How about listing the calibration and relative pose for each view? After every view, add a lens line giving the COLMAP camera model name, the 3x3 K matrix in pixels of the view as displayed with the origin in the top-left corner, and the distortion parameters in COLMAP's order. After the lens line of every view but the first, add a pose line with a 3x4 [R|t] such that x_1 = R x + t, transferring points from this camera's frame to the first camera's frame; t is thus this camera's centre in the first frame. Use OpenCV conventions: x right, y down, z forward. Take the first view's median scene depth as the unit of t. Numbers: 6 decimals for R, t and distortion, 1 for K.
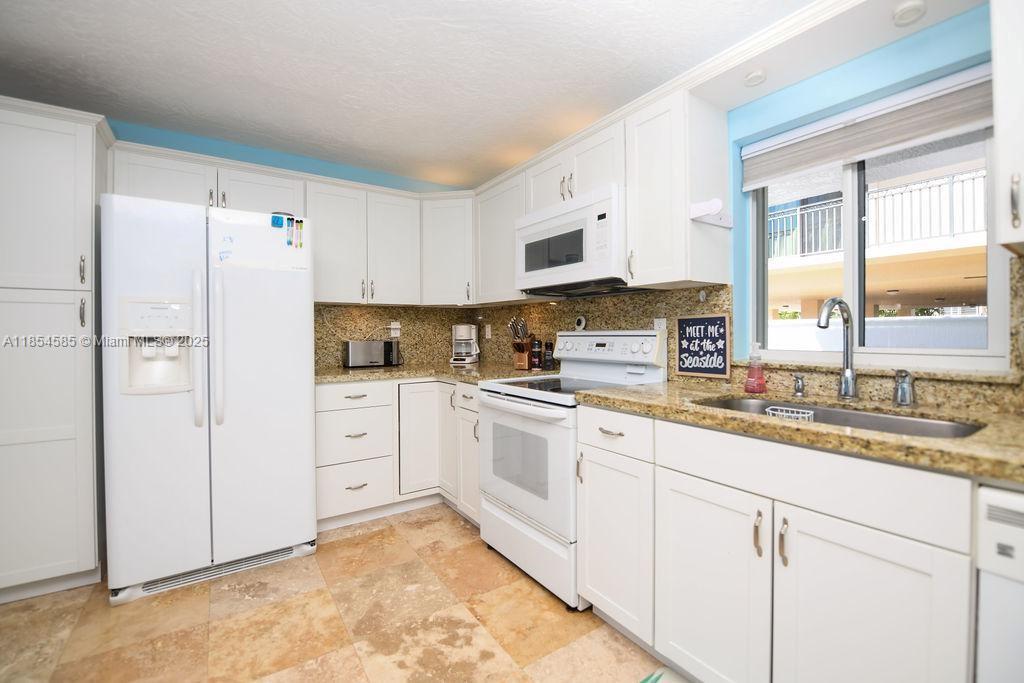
lens RADIAL K [[437.6, 0, 518.6], [0, 437.6, 334.9], [0, 0, 1]] dist [-0.019511, -0.000770]
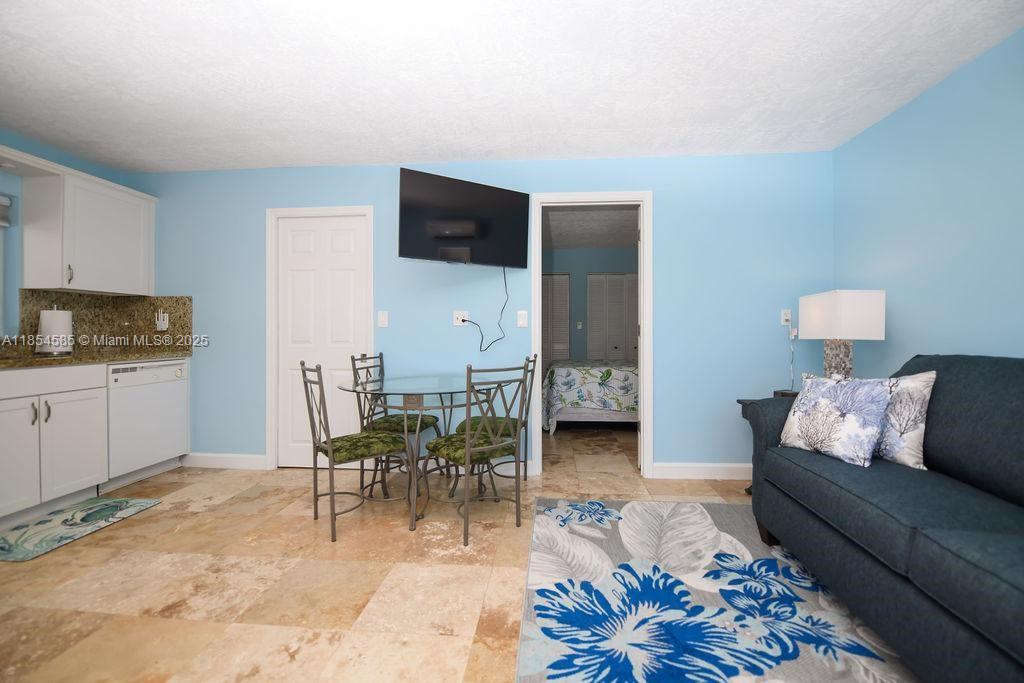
lens RADIAL K [[421.3, 0, 515.4], [0, 421.3, 334.6], [0, 0, 1]] dist [-0.015234, -0.002485]
pose [[-0.777963, 0.000215, 0.628310, -1.346576], [0.006122, 0.999955, 0.007239, 0.041889], [-0.628280, 0.009478, -0.777929, 0.581849]]
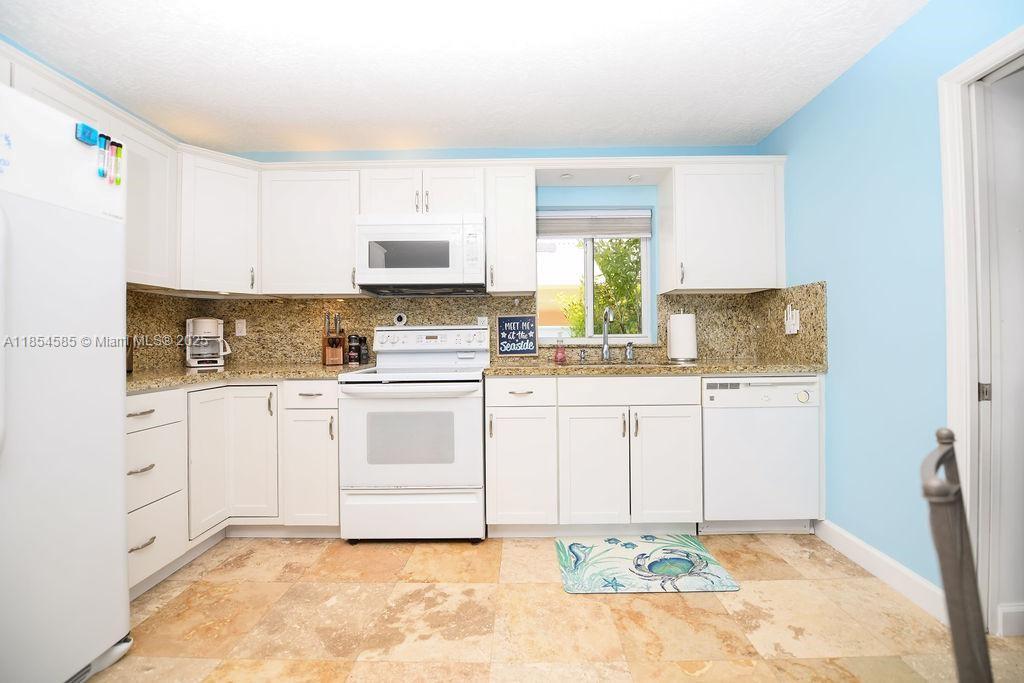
lens RADIAL K [[413.4, 0, 520.6], [0, 413.4, 334.5], [0, 0, 1]] dist [-0.020457, -0.000396]
pose [[0.573348, 0.007398, 0.819279, -0.668181], [0.011900, 0.999779, -0.017356, 0.041938], [-0.819226, 0.019700, 0.573133, 0.167185]]
